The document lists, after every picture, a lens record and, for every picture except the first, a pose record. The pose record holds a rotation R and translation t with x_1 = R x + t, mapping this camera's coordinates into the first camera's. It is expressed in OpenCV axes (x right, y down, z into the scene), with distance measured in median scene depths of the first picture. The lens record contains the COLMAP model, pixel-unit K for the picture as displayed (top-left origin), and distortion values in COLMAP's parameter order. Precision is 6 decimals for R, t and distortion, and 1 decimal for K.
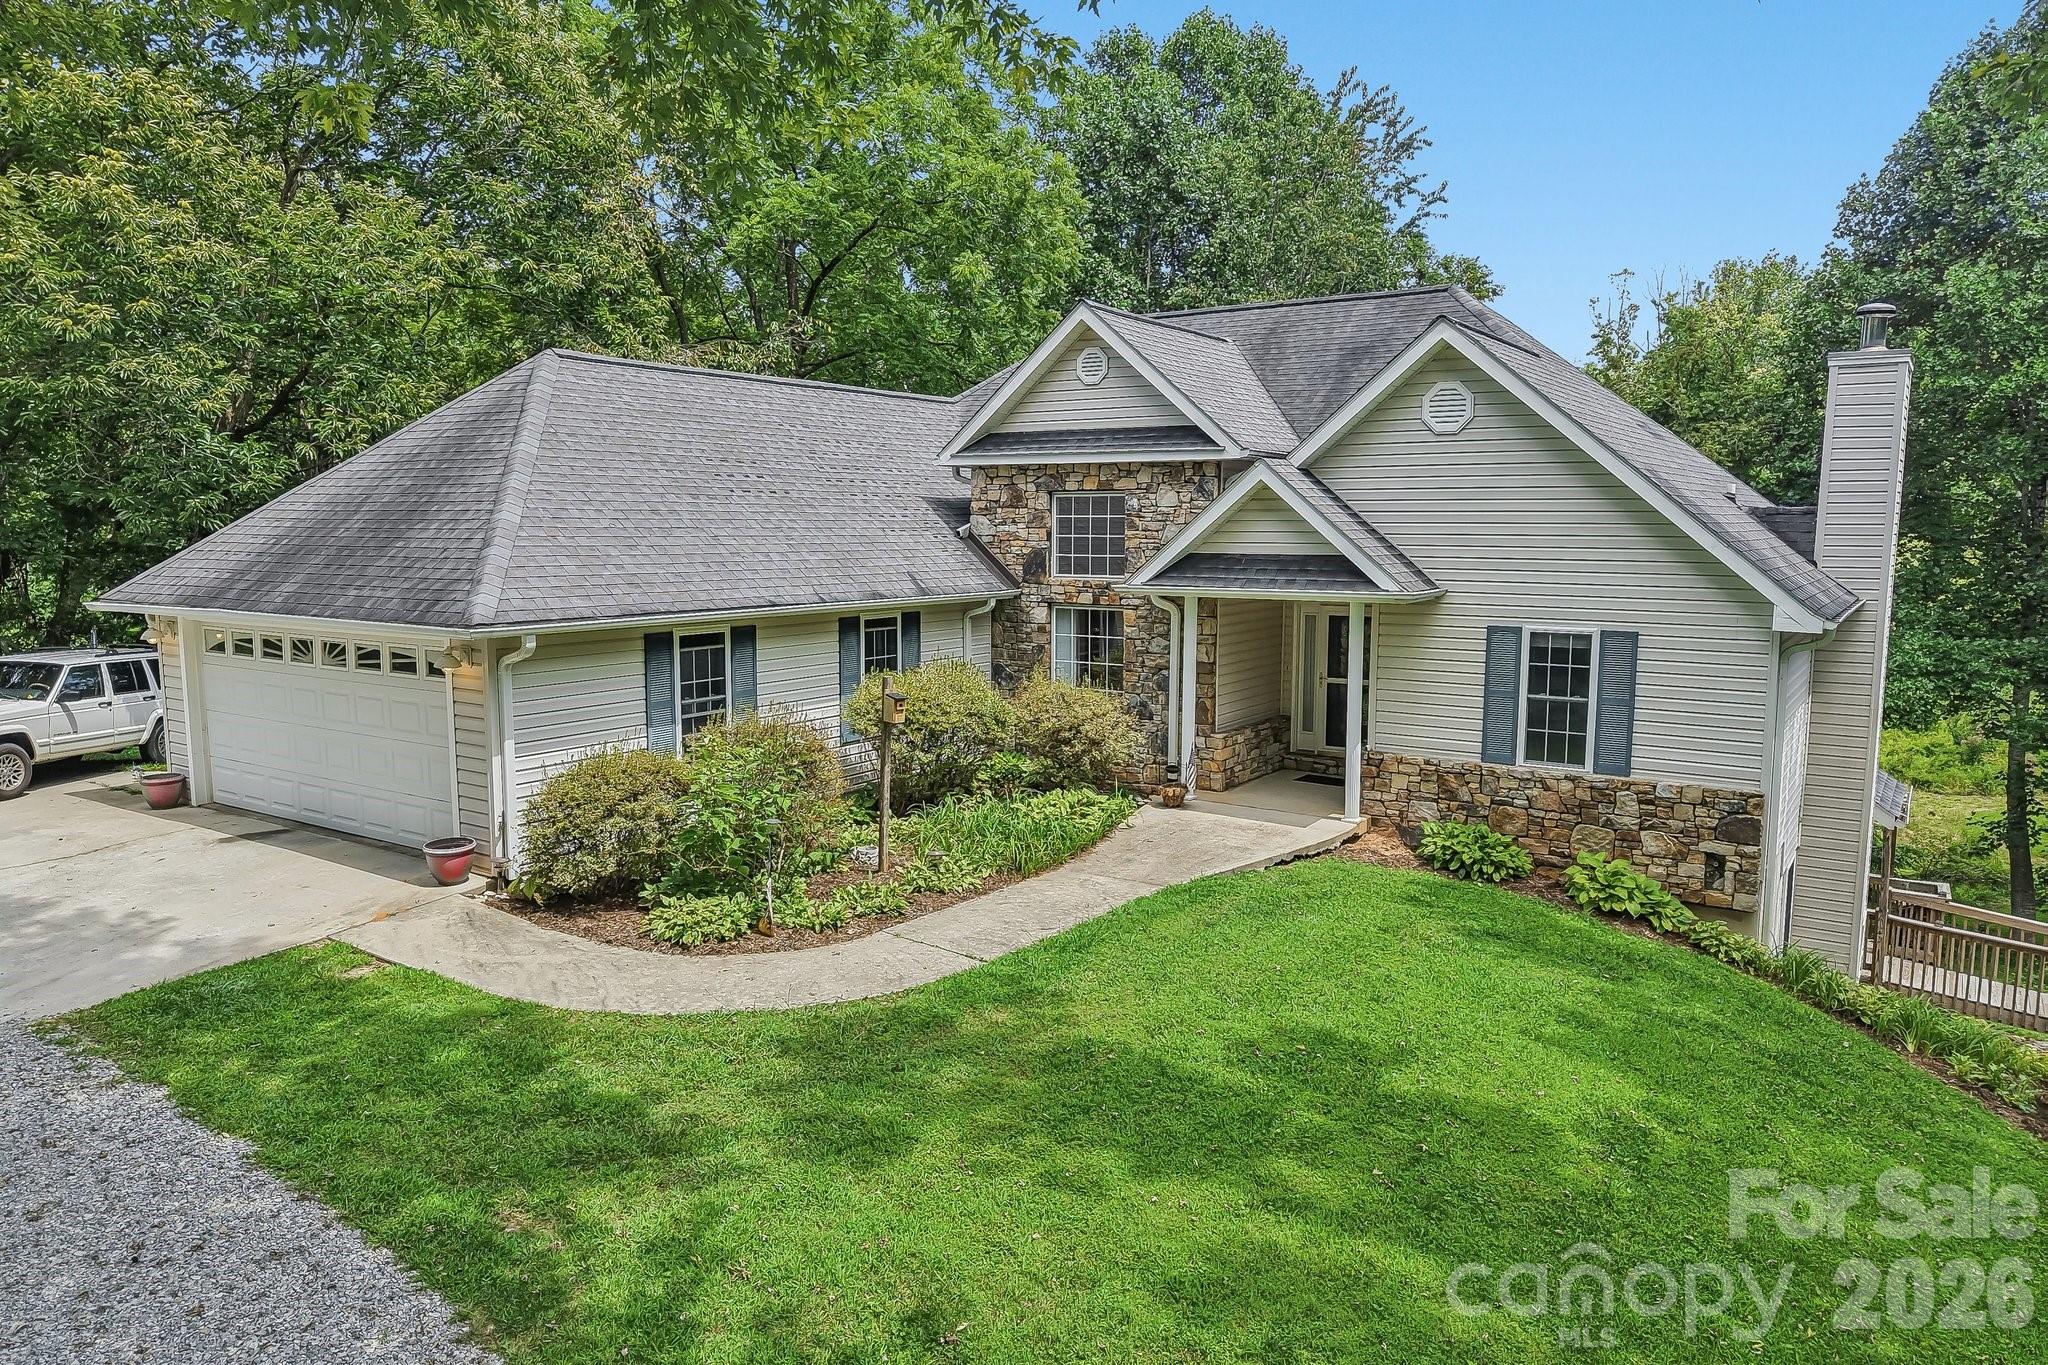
lens RADIAL K [[1377.8, 0, 1024.0], [0, 1377.8, 682.5], [0, 0, 1]] dist [0.066001, -0.078536]
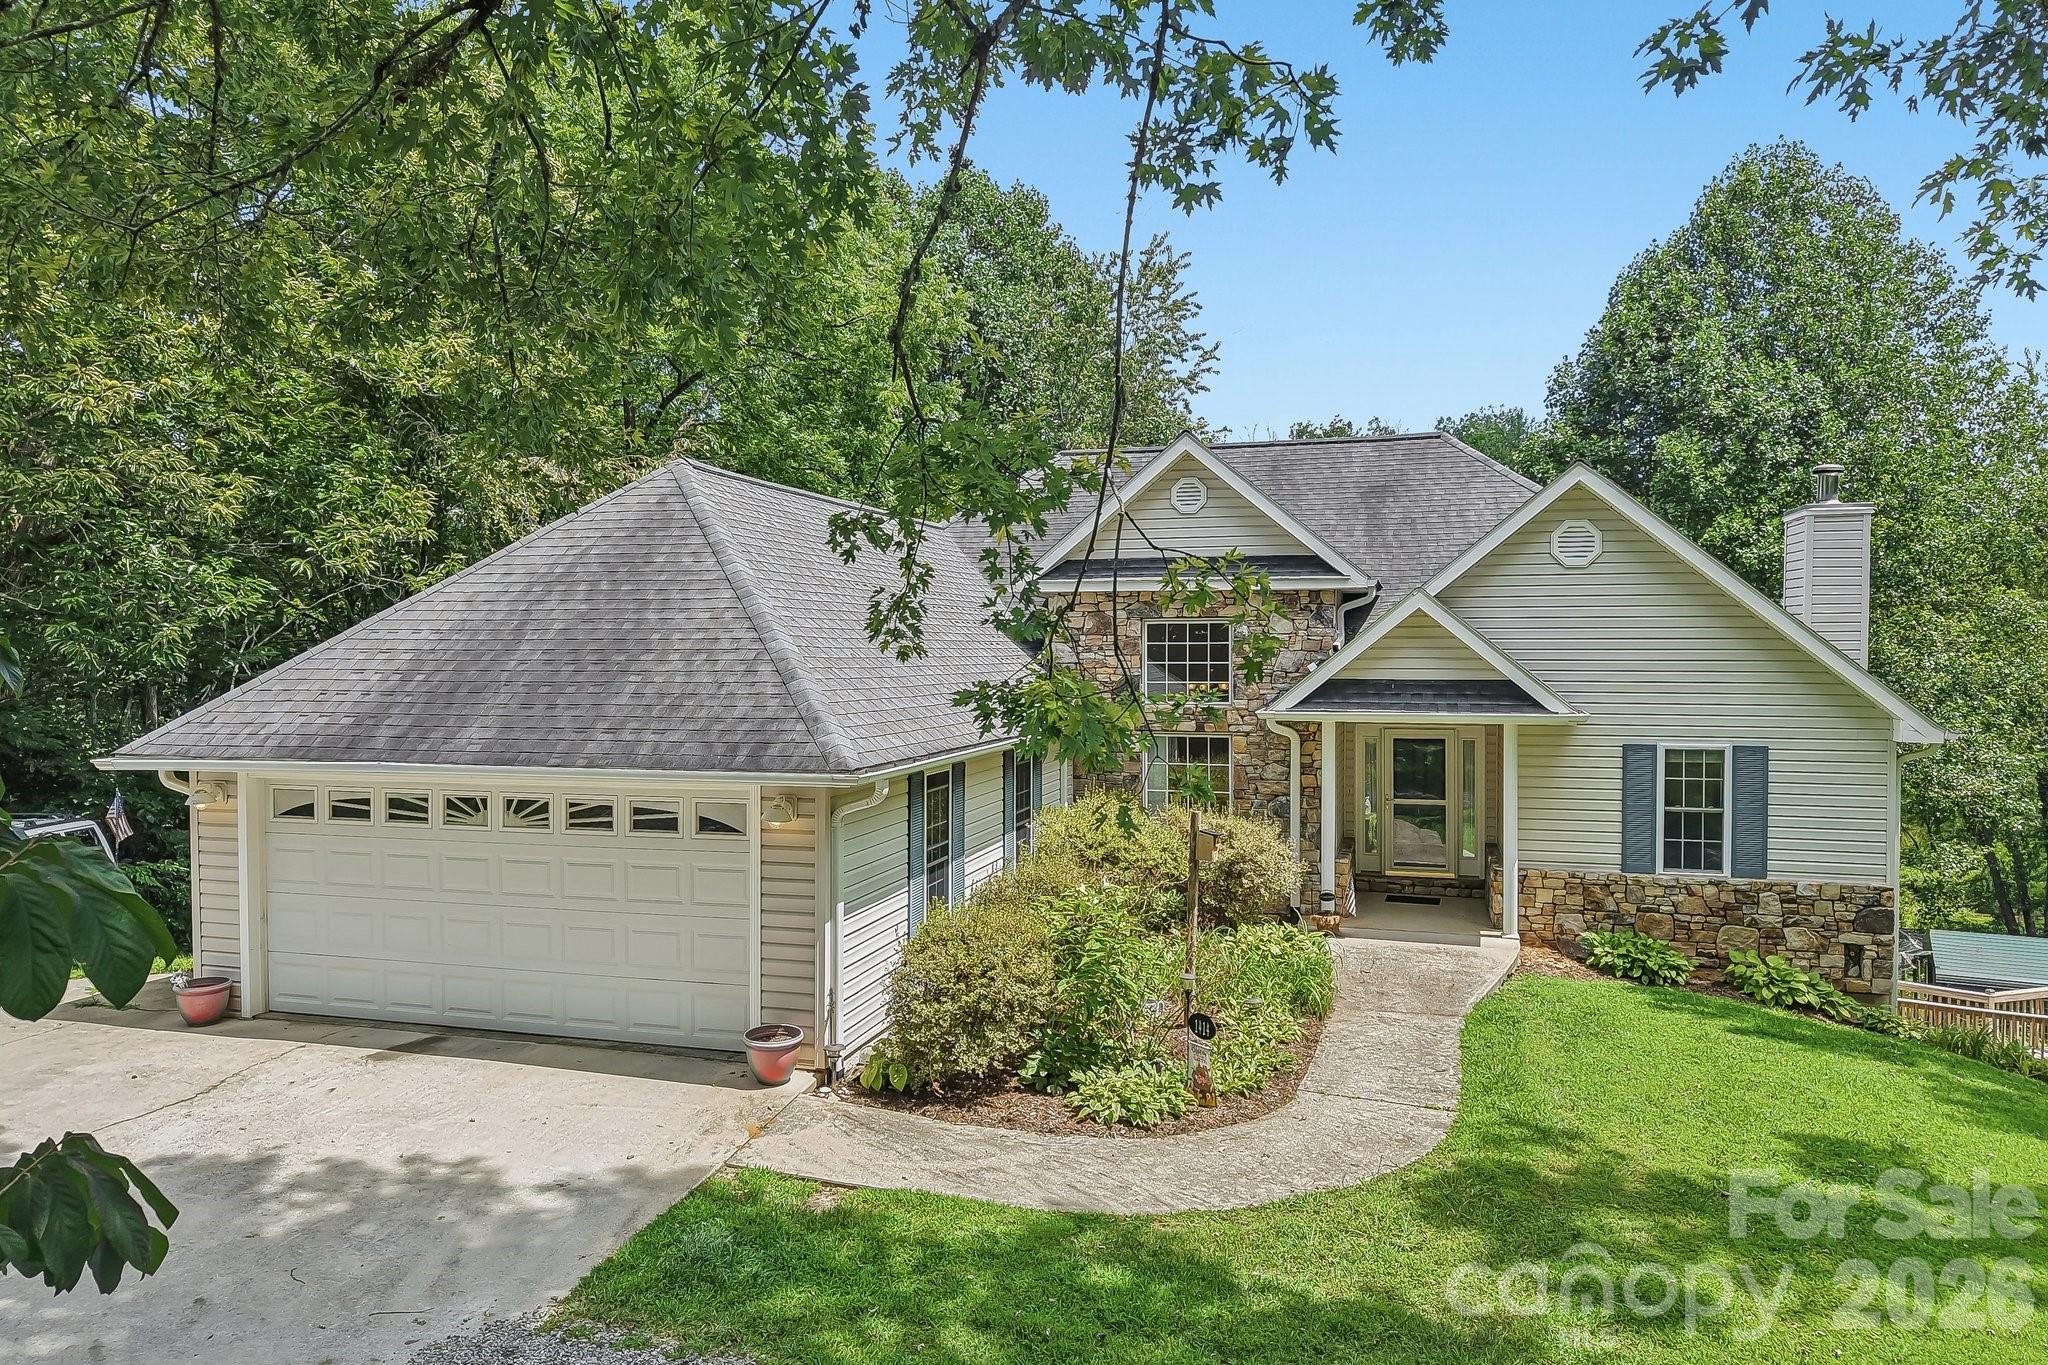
lens RADIAL K [[1383.6, 0, 1030.6], [0, 1383.6, 663.2], [0, 0, 1]] dist [0.046177, -0.048638]
pose [[0.950509, -0.006545, 0.310629, -0.439495], [0.039471, 0.994221, -0.099829, -0.013639], [-0.308180, 0.107150, 0.945274, 0.113946]]
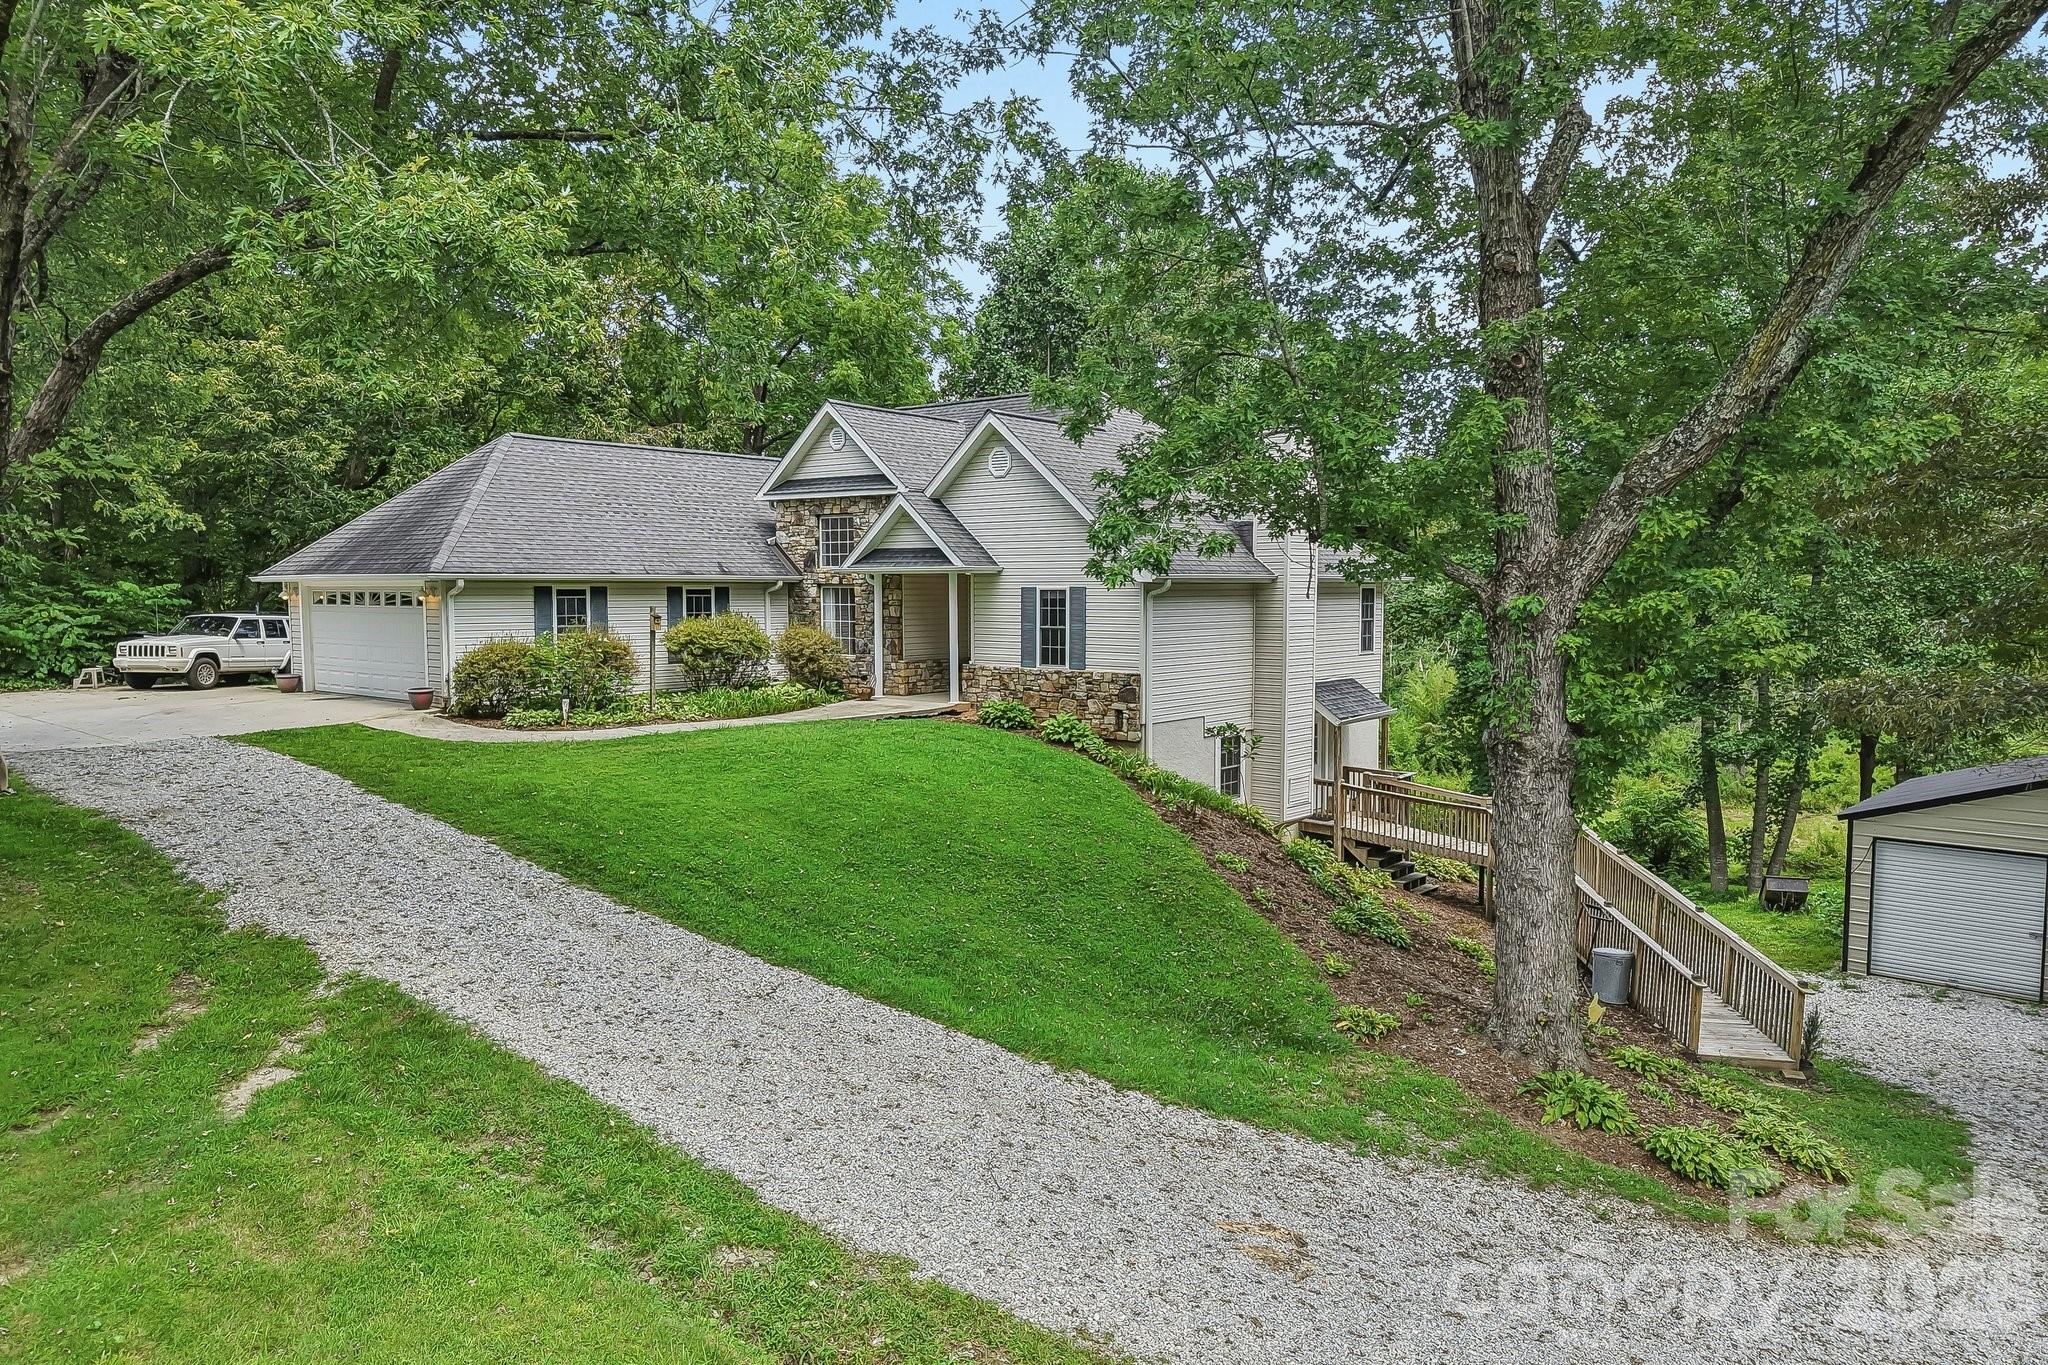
lens RADIAL K [[1349.6, 0, 1070.0], [0, 1349.6, 682.5], [0, 0, 1]] dist [-0.001222, -0.045726]
pose [[0.998616, 0.004549, -0.052401, 0.485511], [-0.006867, 0.999002, -0.044141, 0.152747], [0.052148, 0.044440, 0.997650, -0.677289]]
